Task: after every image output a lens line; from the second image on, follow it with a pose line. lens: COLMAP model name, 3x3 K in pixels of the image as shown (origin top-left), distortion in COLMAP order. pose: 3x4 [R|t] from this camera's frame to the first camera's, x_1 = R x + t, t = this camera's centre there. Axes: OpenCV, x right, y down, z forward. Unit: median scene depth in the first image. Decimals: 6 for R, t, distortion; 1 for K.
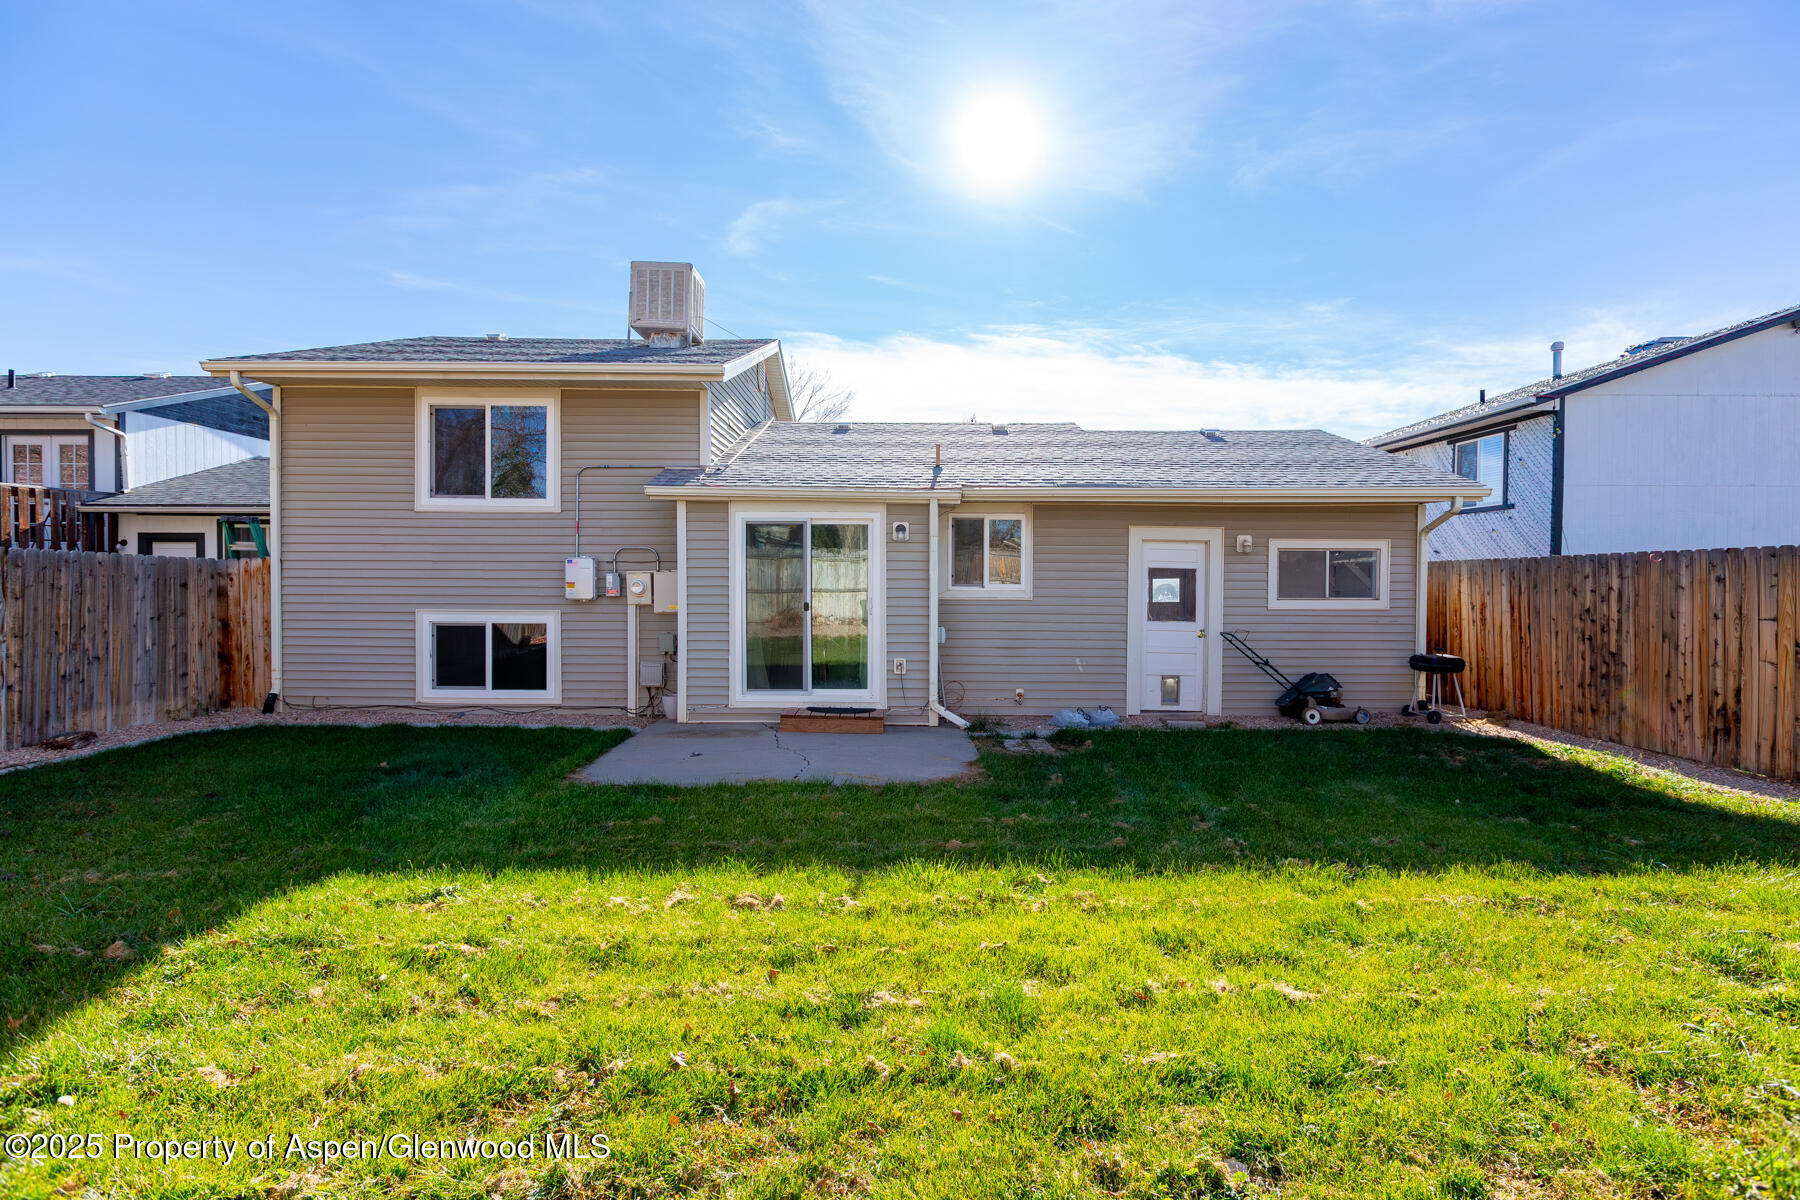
lens RADIAL K [[832.3, 0, 900.0], [0, 832.3, 600.0], [0, 0, 1]] dist [0.000835, 0.000102]
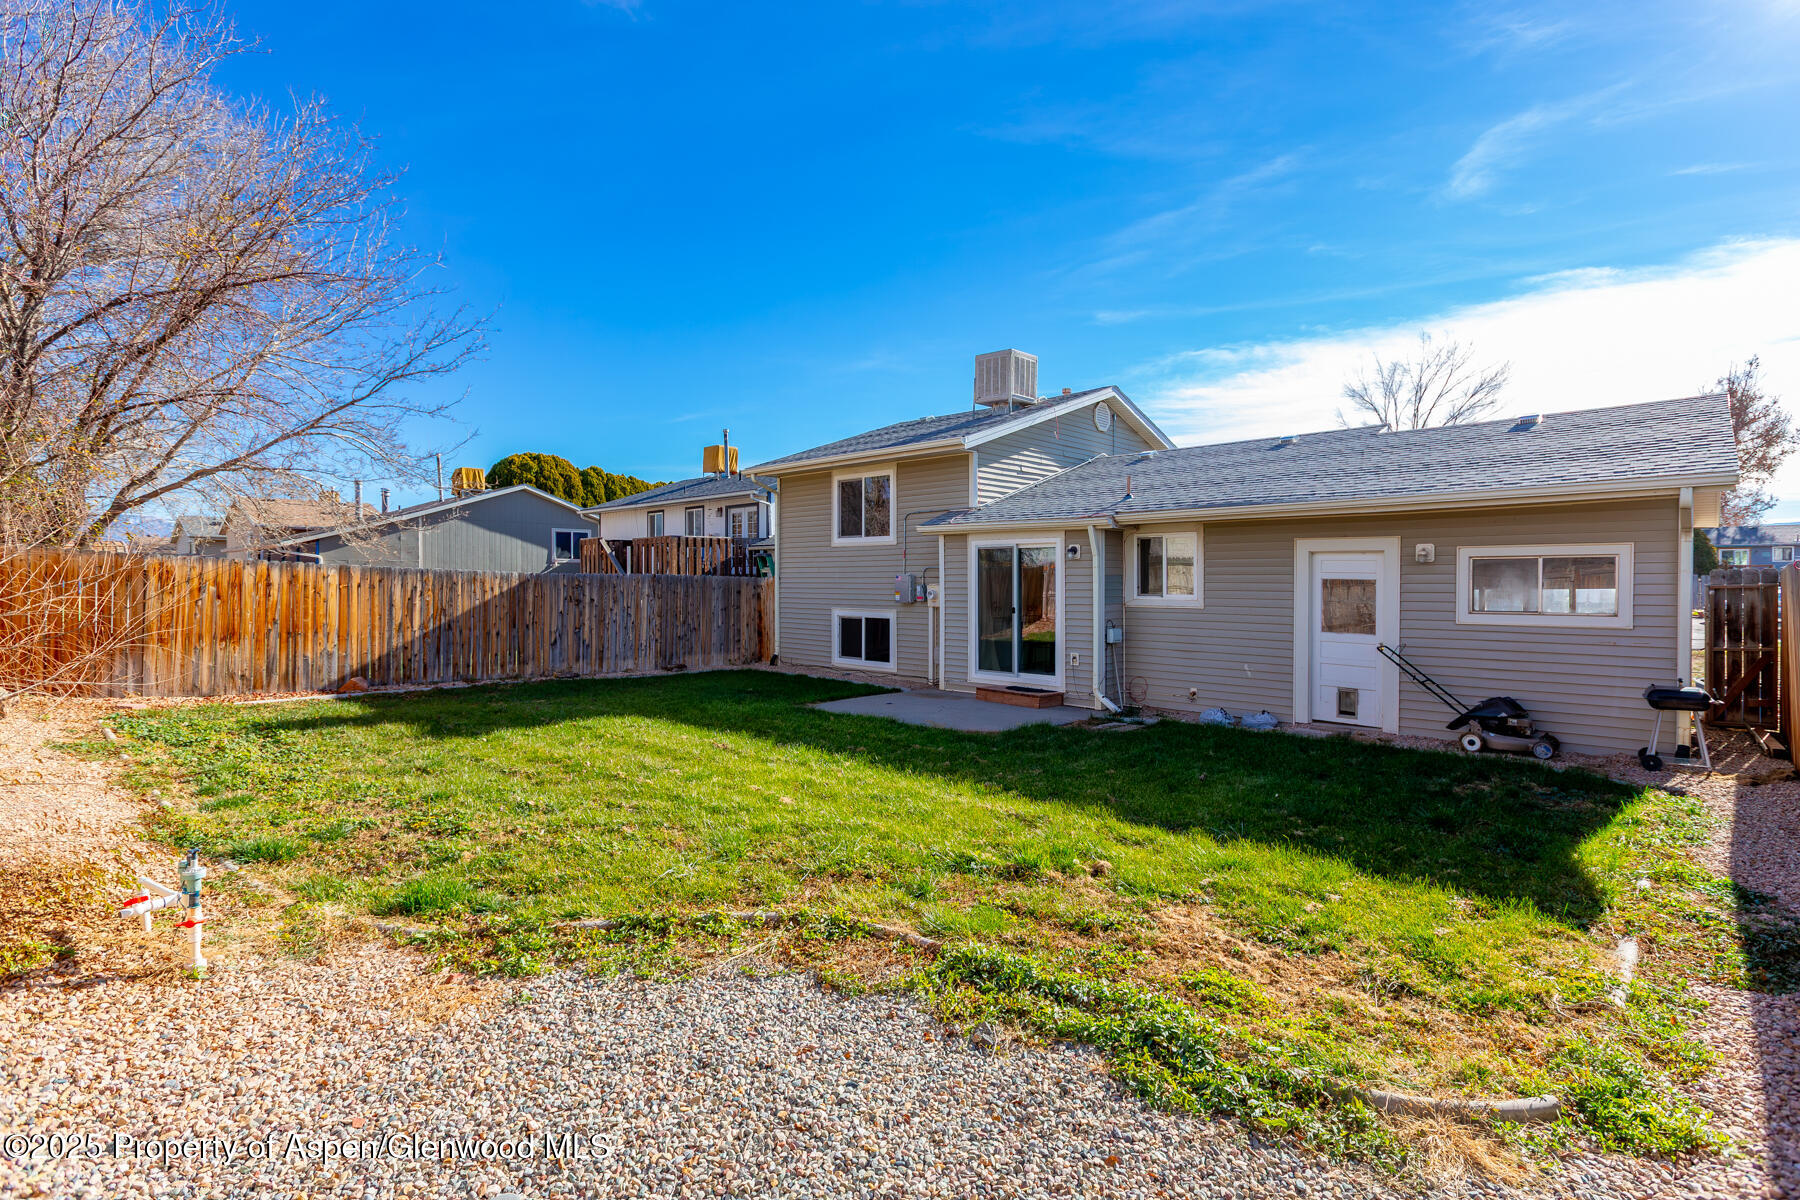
lens RADIAL K [[859.2, 0, 900.0], [0, 859.2, 600.0], [0, 0, 1]] dist [-0.001063, -0.000280]
pose [[0.717357, 0.010895, -0.696620, 0.675247], [-0.018999, 0.999812, -0.003928, 0.000419], [0.696447, 0.016053, 0.717429, -0.104408]]
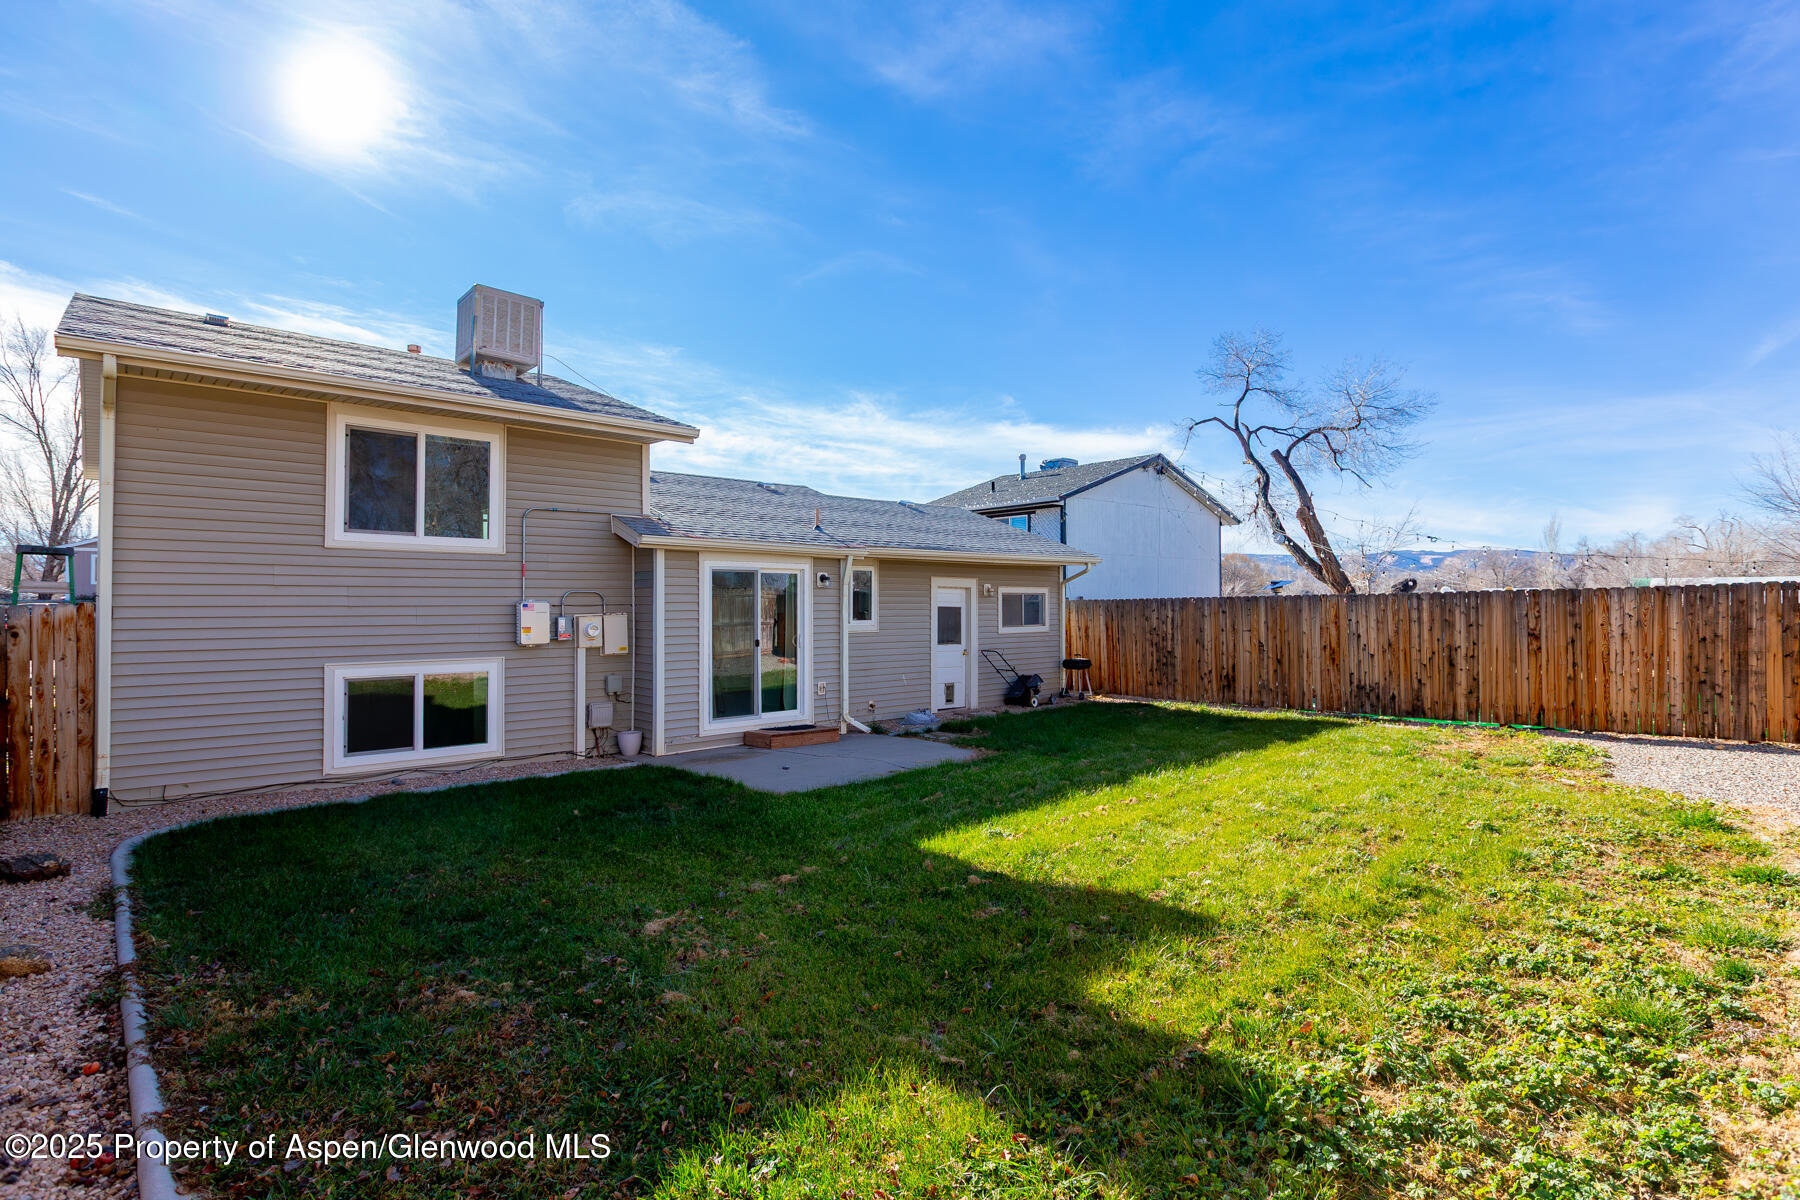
lens RADIAL K [[859.2, 0, 900.0], [0, 859.2, 600.0], [0, 0, 1]] dist [-0.001063, -0.000280]
pose [[0.748735, -0.003620, 0.662859, -0.722192], [0.025697, 0.999392, -0.023568, -0.017807], [-0.662371, 0.034680, 0.748373, -0.035499]]
